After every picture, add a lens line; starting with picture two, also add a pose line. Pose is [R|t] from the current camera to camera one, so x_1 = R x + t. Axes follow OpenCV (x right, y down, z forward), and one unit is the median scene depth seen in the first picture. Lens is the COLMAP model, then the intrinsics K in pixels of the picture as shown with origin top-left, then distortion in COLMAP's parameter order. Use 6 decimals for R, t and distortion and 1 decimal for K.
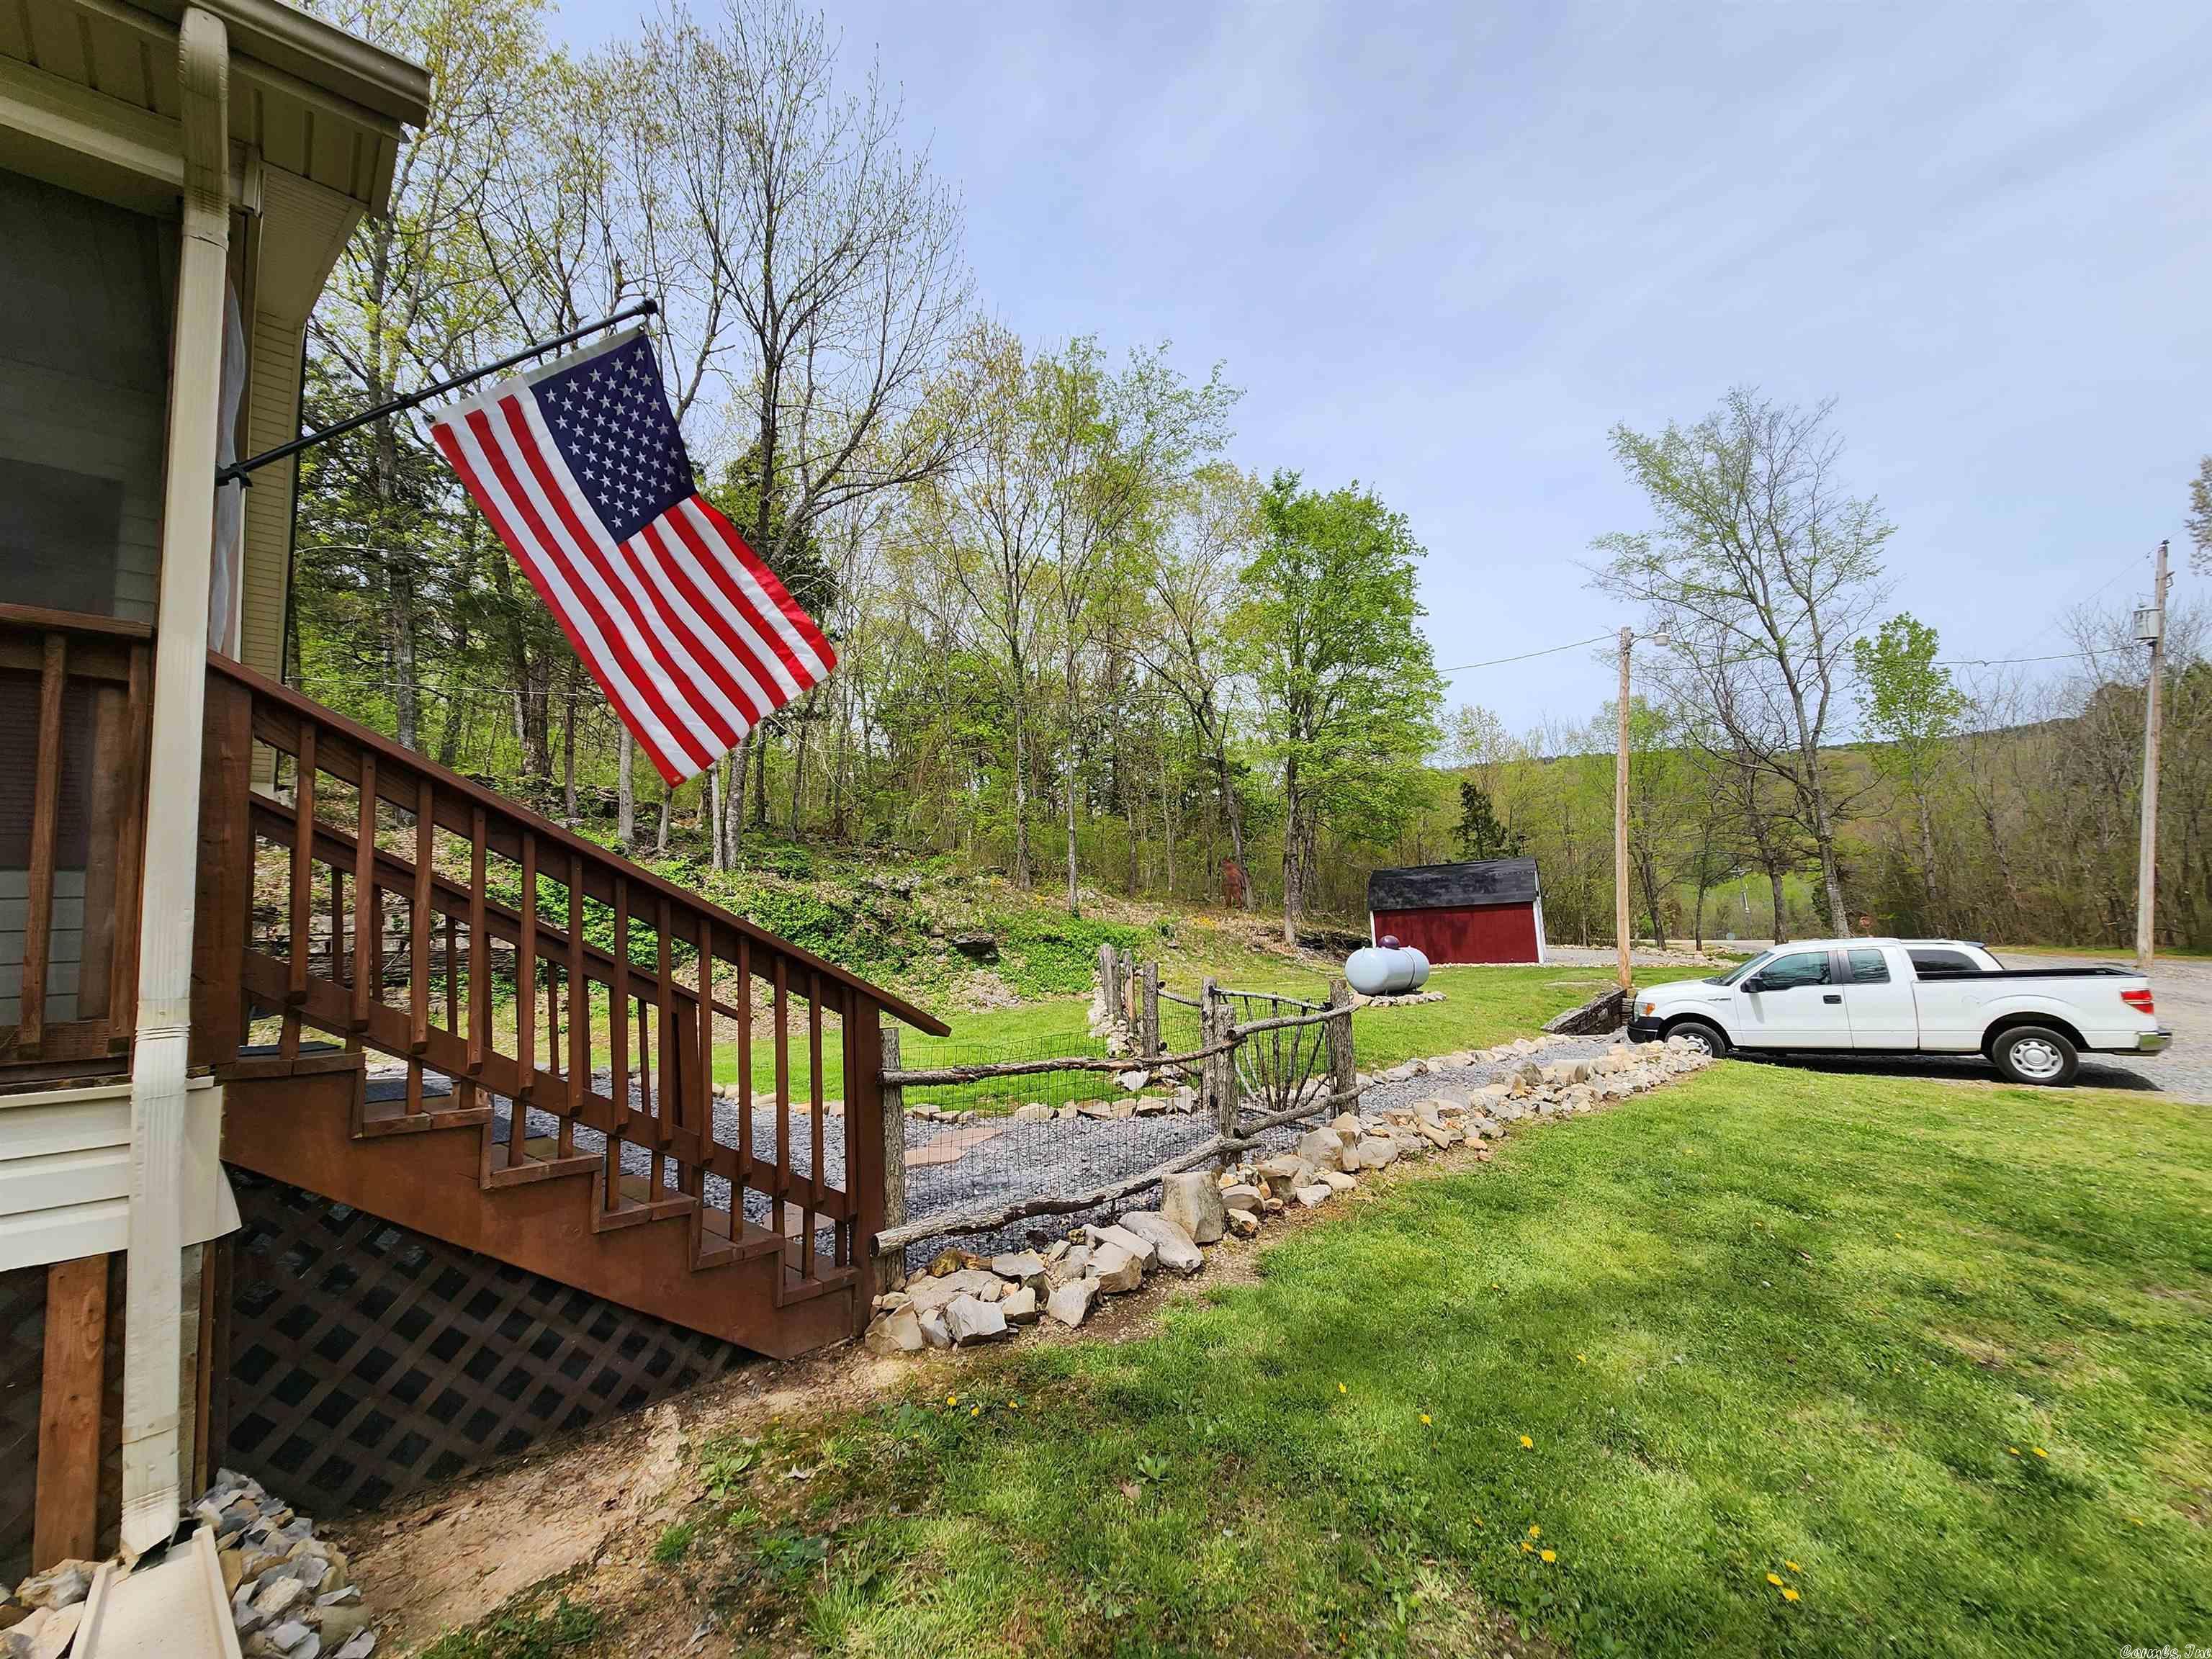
lens RADIAL K [[898.7, 0, 1108.5], [0, 898.7, 828.4], [0, 0, 1]] dist [0.005359, -0.004312]
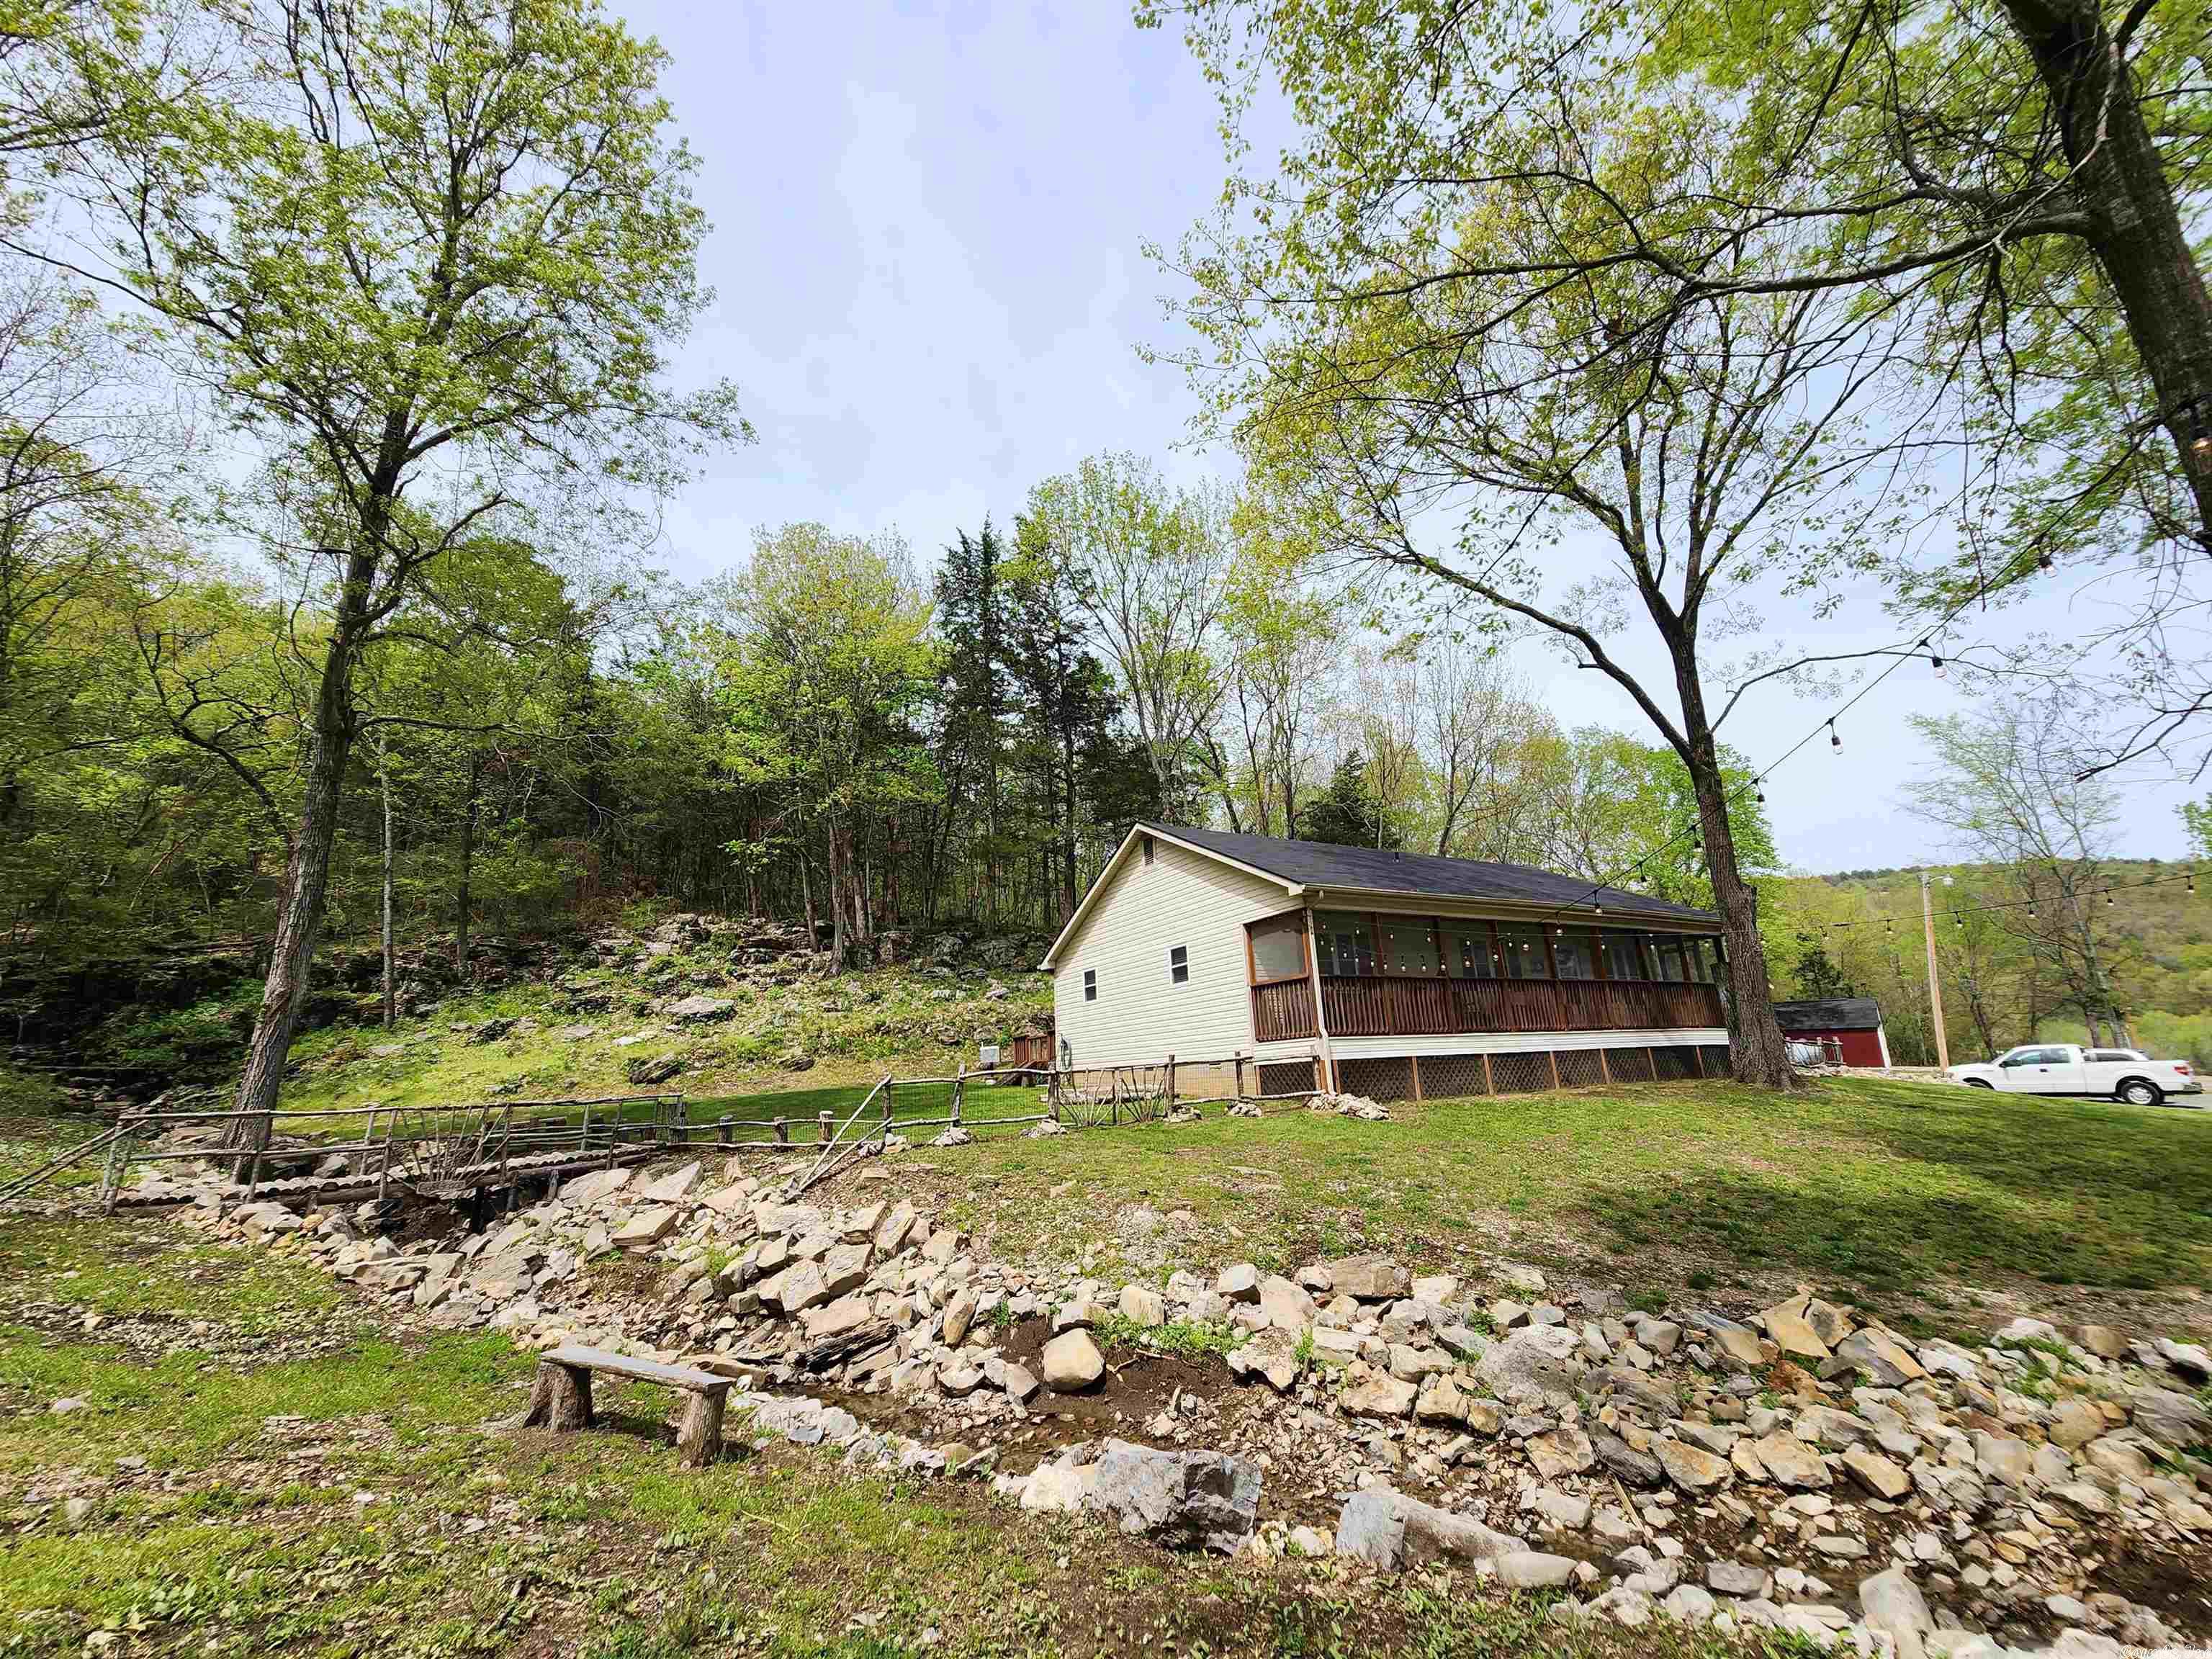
lens RADIAL K [[898.7, 0, 1105.0], [0, 898.7, 823.3], [0, 0, 1]] dist [0.005359, -0.004312]
pose [[0.970433, -0.023392, -0.240235, -0.903553], [-0.008712, 0.991250, -0.131711, -0.105027], [0.241214, 0.129910, 0.961738, -1.765078]]
